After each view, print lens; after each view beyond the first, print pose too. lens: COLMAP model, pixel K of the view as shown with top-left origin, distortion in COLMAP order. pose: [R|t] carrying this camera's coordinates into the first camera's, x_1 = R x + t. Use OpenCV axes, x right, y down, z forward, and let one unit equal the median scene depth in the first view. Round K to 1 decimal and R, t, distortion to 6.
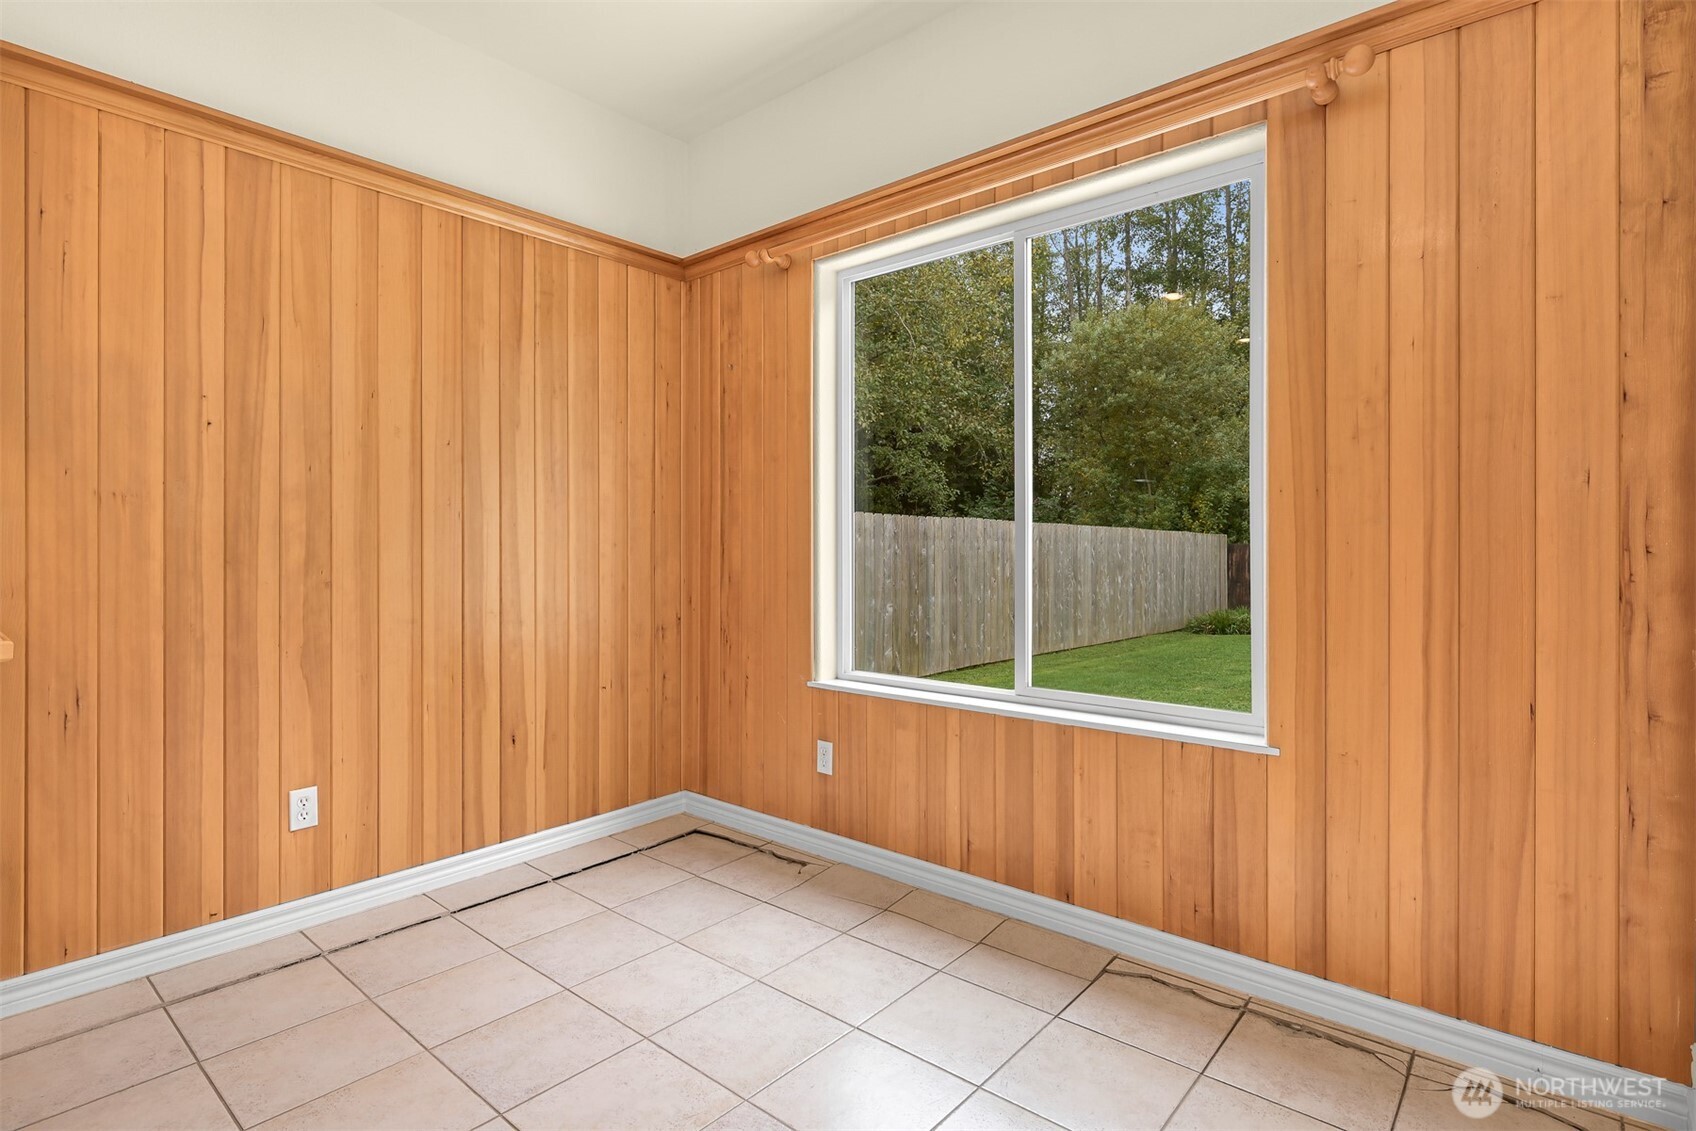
lens RADIAL K [[849.6, 0, 888.8], [0, 849.6, 546.9], [0, 0, 1]] dist [-0.011363, 0.005397]
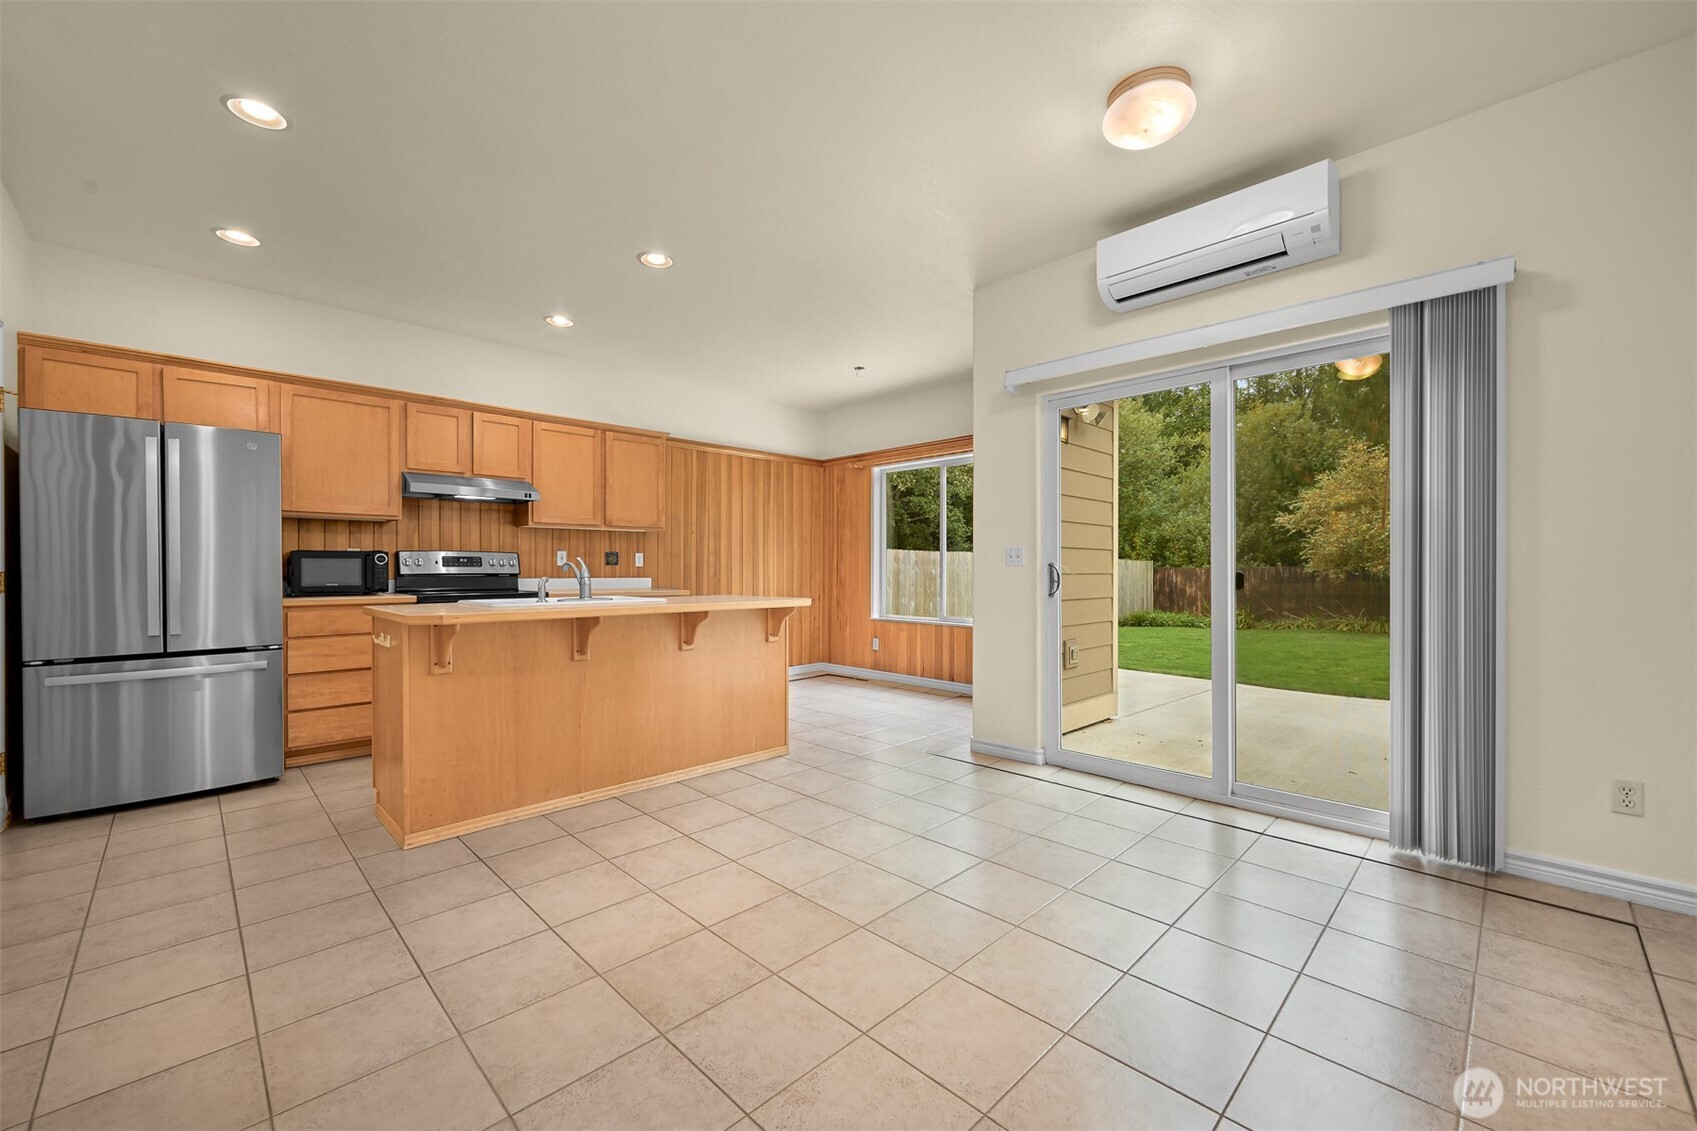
lens RADIAL K [[672.8, 0, 853.7], [0, 672.8, 568.7], [0, 0, 1]] dist [-0.001314, -0.000352]
pose [[0.993513, 0.003167, -0.113677, 0.131327], [-0.003091, 0.999995, 0.000843, -0.004407], [0.113679, -0.000486, 0.993517, -1.499506]]
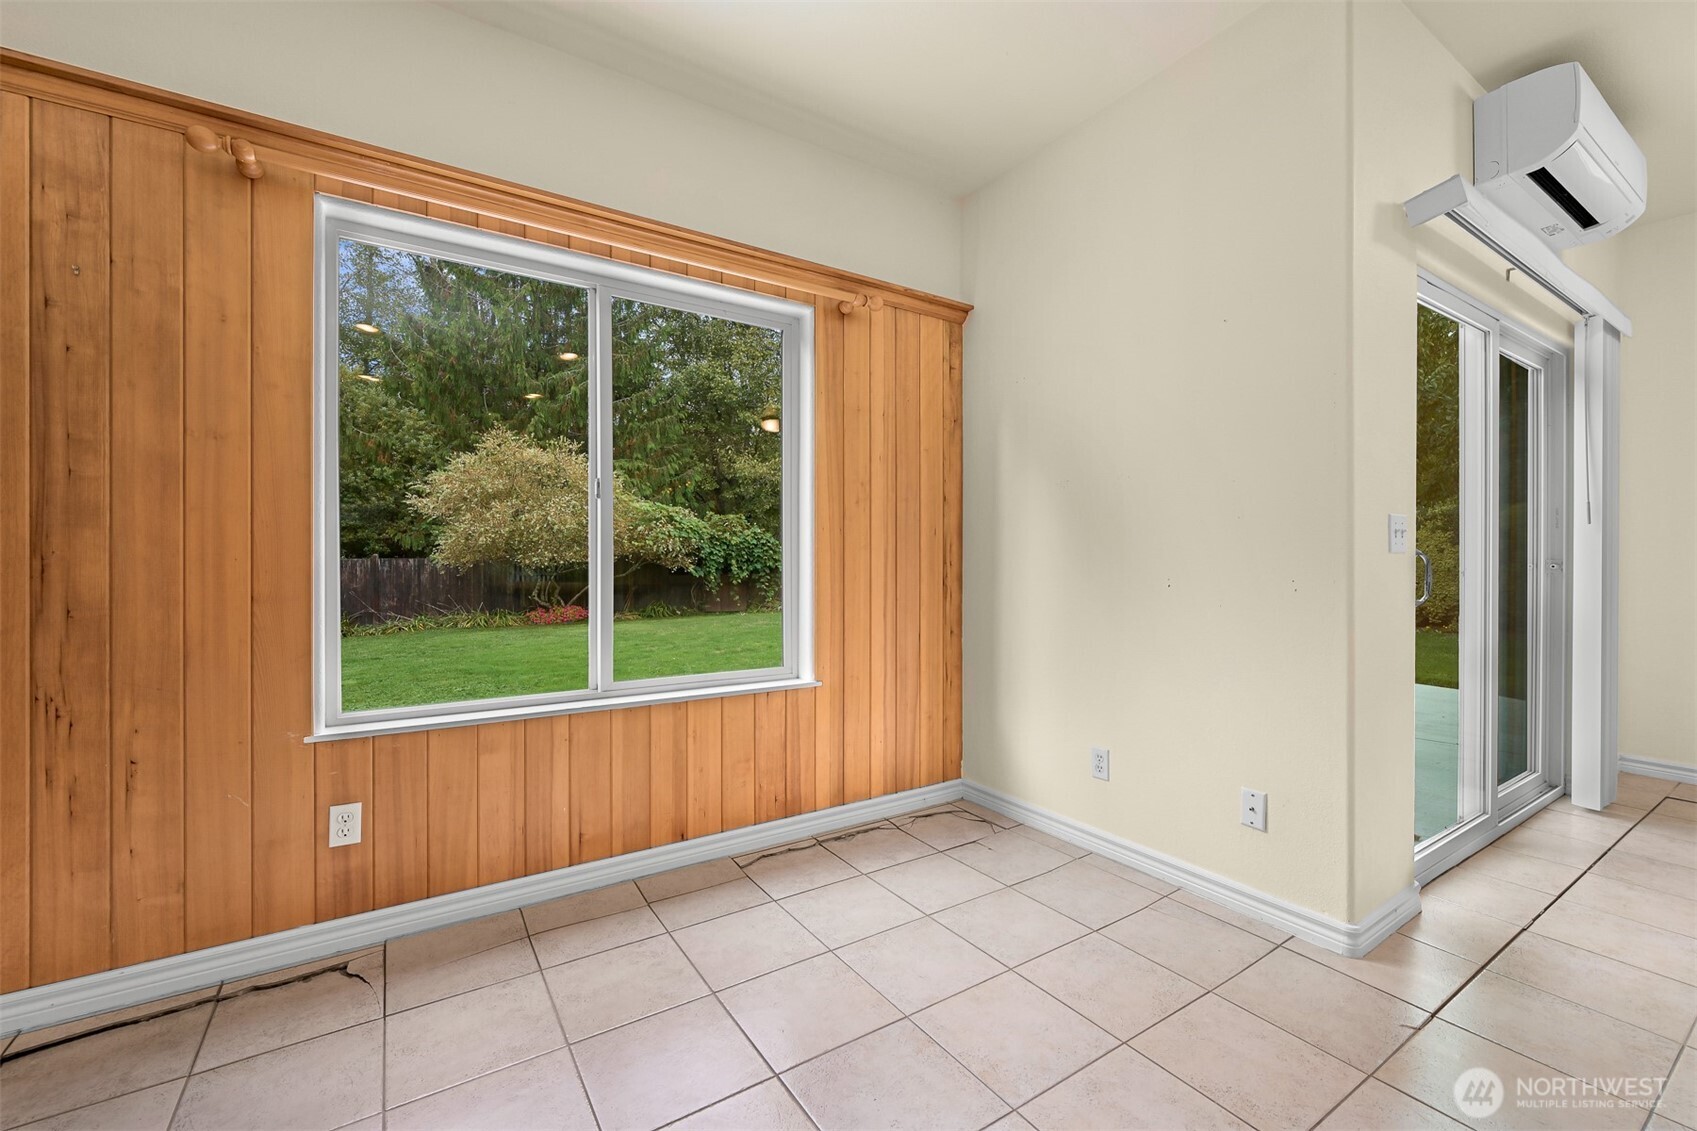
lens RADIAL K [[672.8, 0, 840.3], [0, 672.8, 567.9], [0, 0, 1]] dist [-0.001314, -0.000352]
pose [[0.300161, -0.004707, 0.953877, -0.657413], [-0.002431, 0.999981, 0.005699, 0.003367], [-0.953885, -0.004030, 0.300144, 0.458586]]
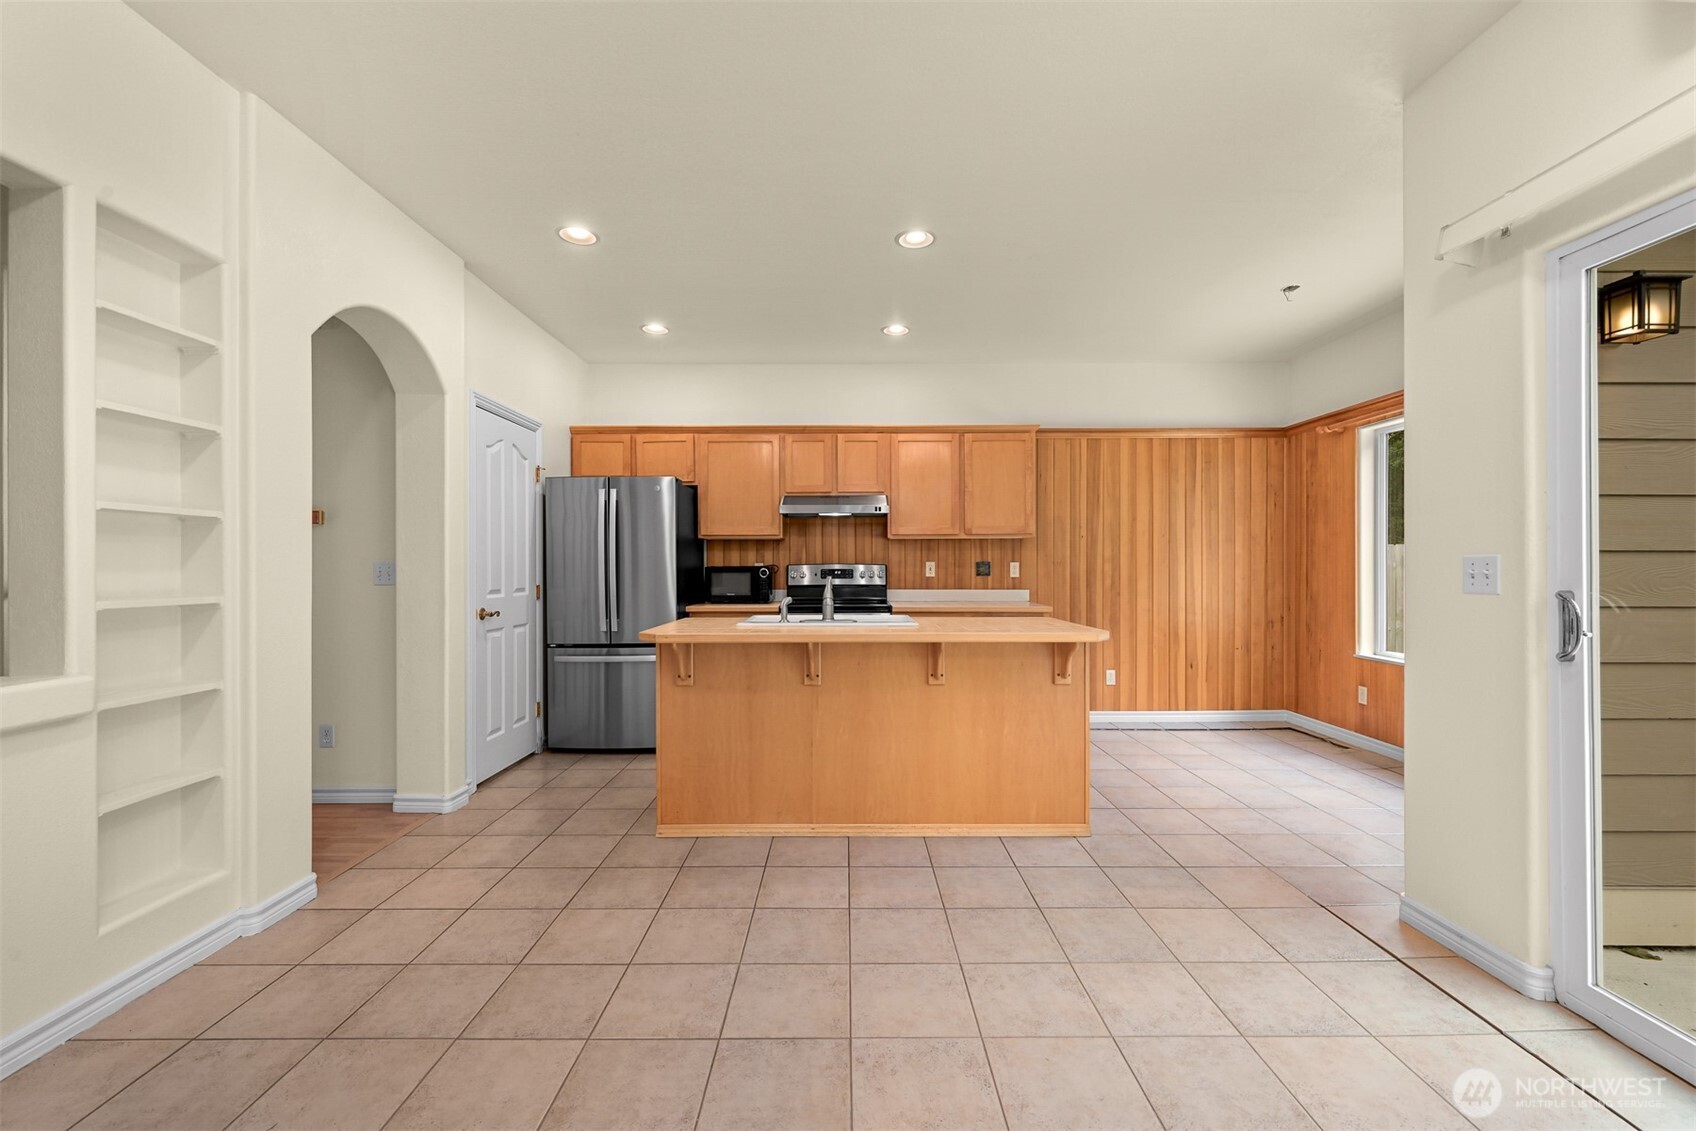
lens RADIAL K [[693.0, 0, 847.5], [0, 693.0, 566.7], [0, 0, 1]] dist [-0.001564, -0.000523]
pose [[0.623676, 0.001996, -0.781680, 0.503444], [0.000466, 0.999996, 0.002926, -0.047825], [0.781683, -0.002189, 0.623673, -1.022486]]
